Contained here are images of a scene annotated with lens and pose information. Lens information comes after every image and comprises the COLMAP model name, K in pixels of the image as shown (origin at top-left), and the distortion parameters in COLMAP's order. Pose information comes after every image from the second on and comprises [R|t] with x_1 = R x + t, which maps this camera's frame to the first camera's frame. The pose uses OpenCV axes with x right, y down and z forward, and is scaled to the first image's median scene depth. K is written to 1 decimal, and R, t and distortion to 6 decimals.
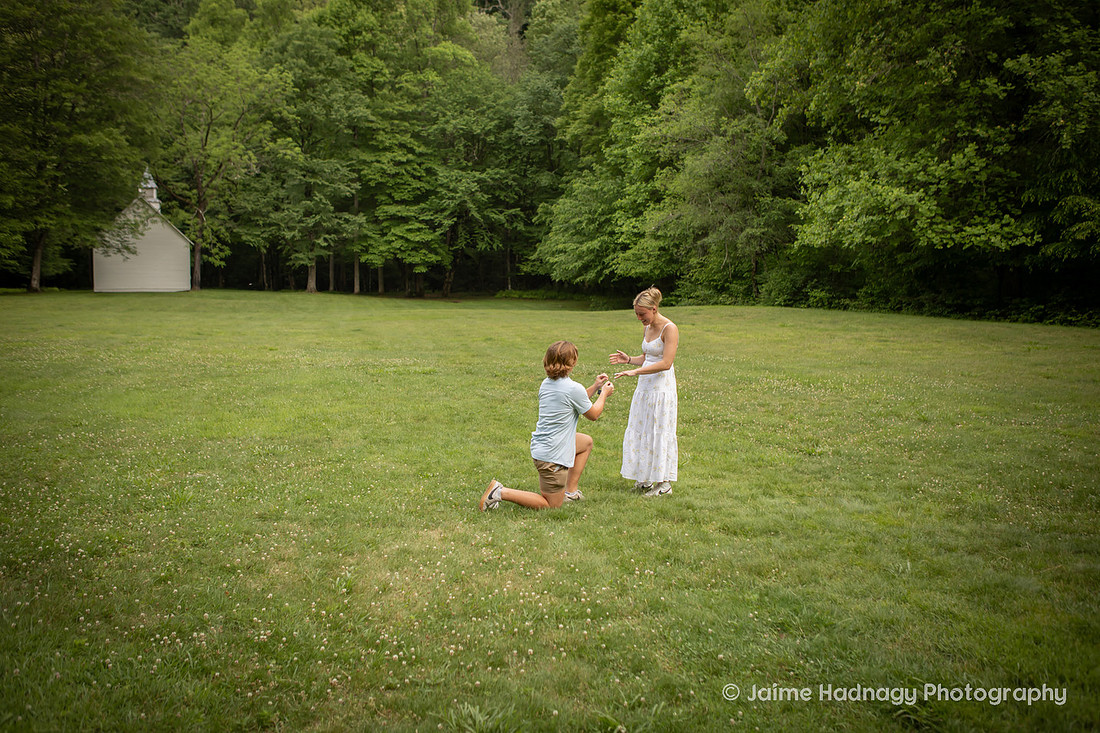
lens RADIAL K [[947.5, 0, 549.1], [0, 947.5, 353.4], [0, 0, 1]] dist [-0.097098, 0.126175]
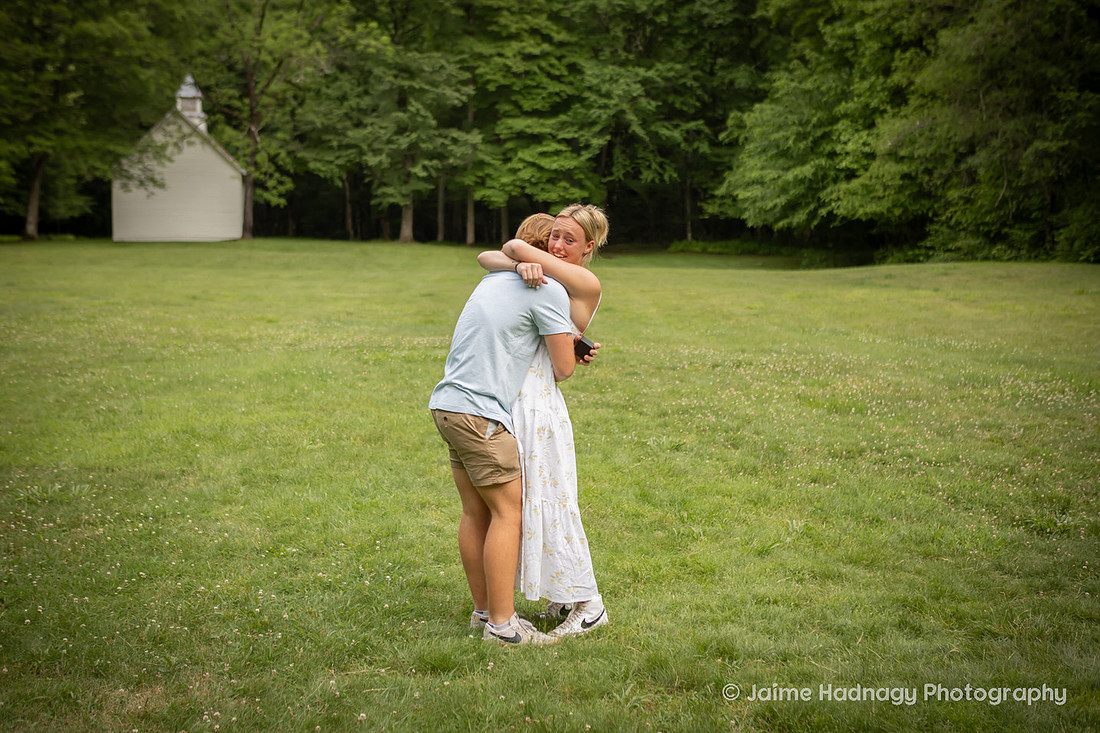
lens RADIAL K [[1339.2, 0, 550.9], [0, 1339.2, 358.2], [0, 0, 1]] dist [-0.039835, 0.096055]
pose [[0.987976, 0.015164, -0.153863, 0.012315], [-0.012151, 0.999716, 0.020504, 0.000092], [0.154131, -0.018388, 0.987879, 0.023891]]
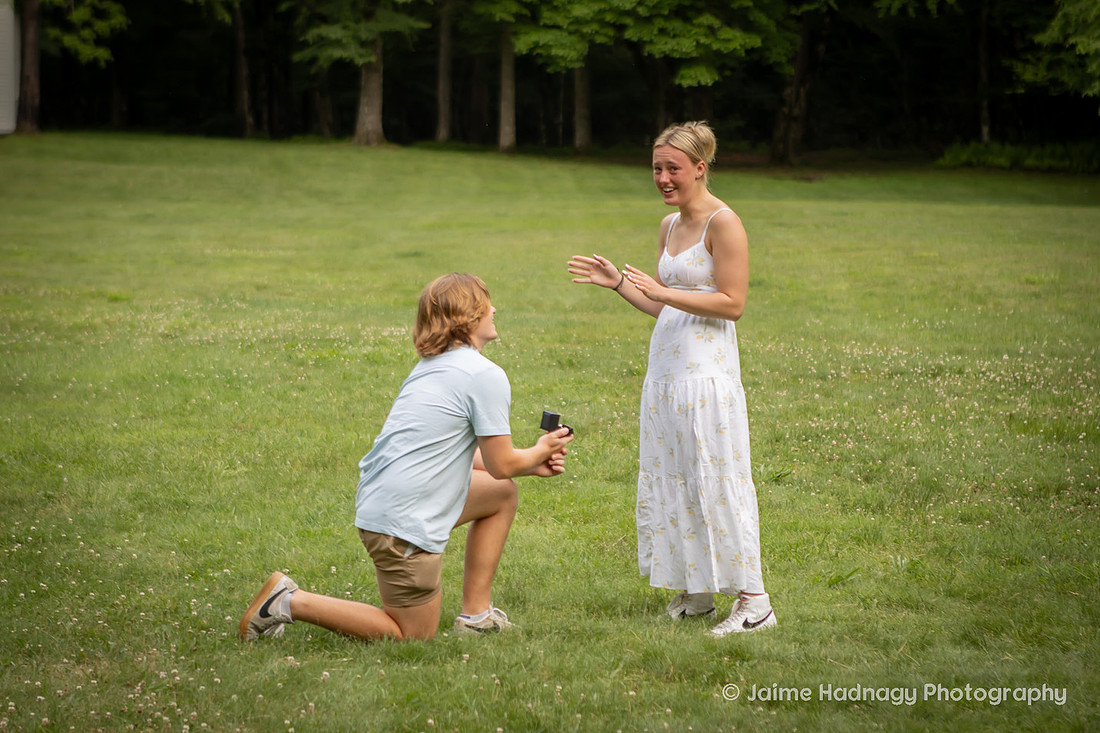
lens RADIAL K [[3019.4, 0, 535.8], [0, 3019.4, 366.8], [0, 0, 1]] dist [0.162399, 0.156556]
pose [[0.978652, 0.022068, -0.204335, 0.024854], [-0.020598, 0.999744, 0.009320, 0.001967], [0.204489, -0.004912, 0.978857, -0.023976]]
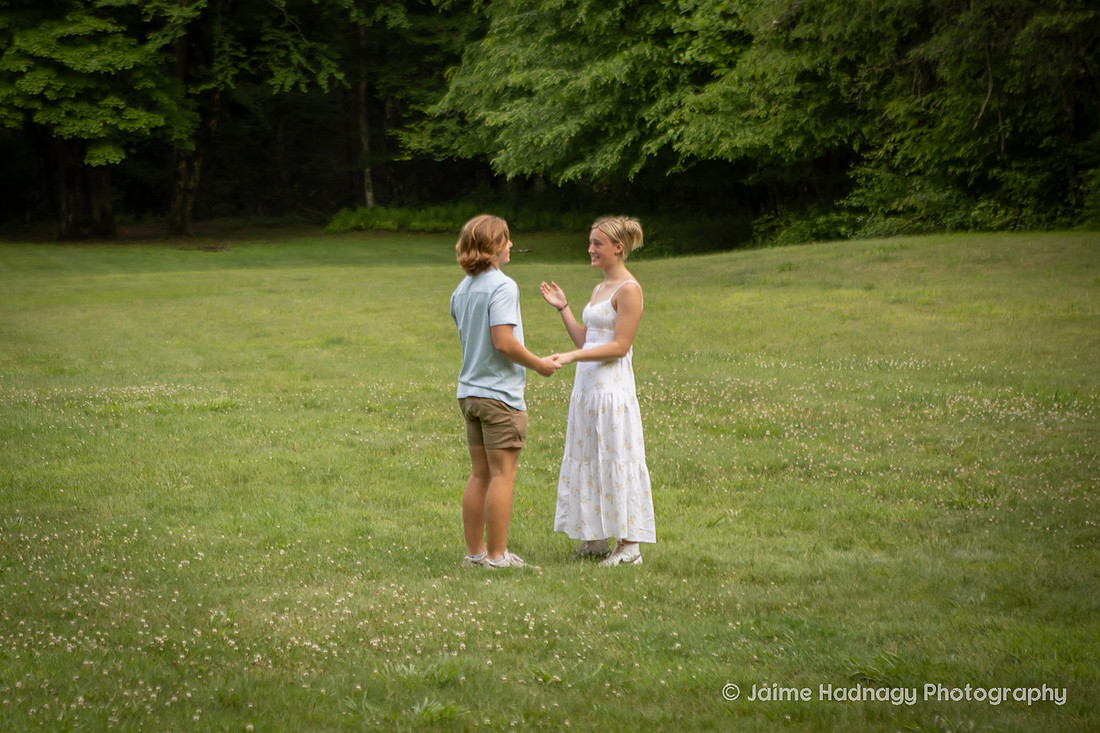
lens RADIAL K [[3020.2, 0, 339.1], [0, 3020.2, 366.1], [0, 0, 1]] dist [0.143559, 1.052672]
pose [[0.998173, -0.031623, -0.051481, 0.000807], [0.030981, 0.999432, -0.013228, 0.003701], [0.051870, 0.011609, 0.998586, -0.079873]]
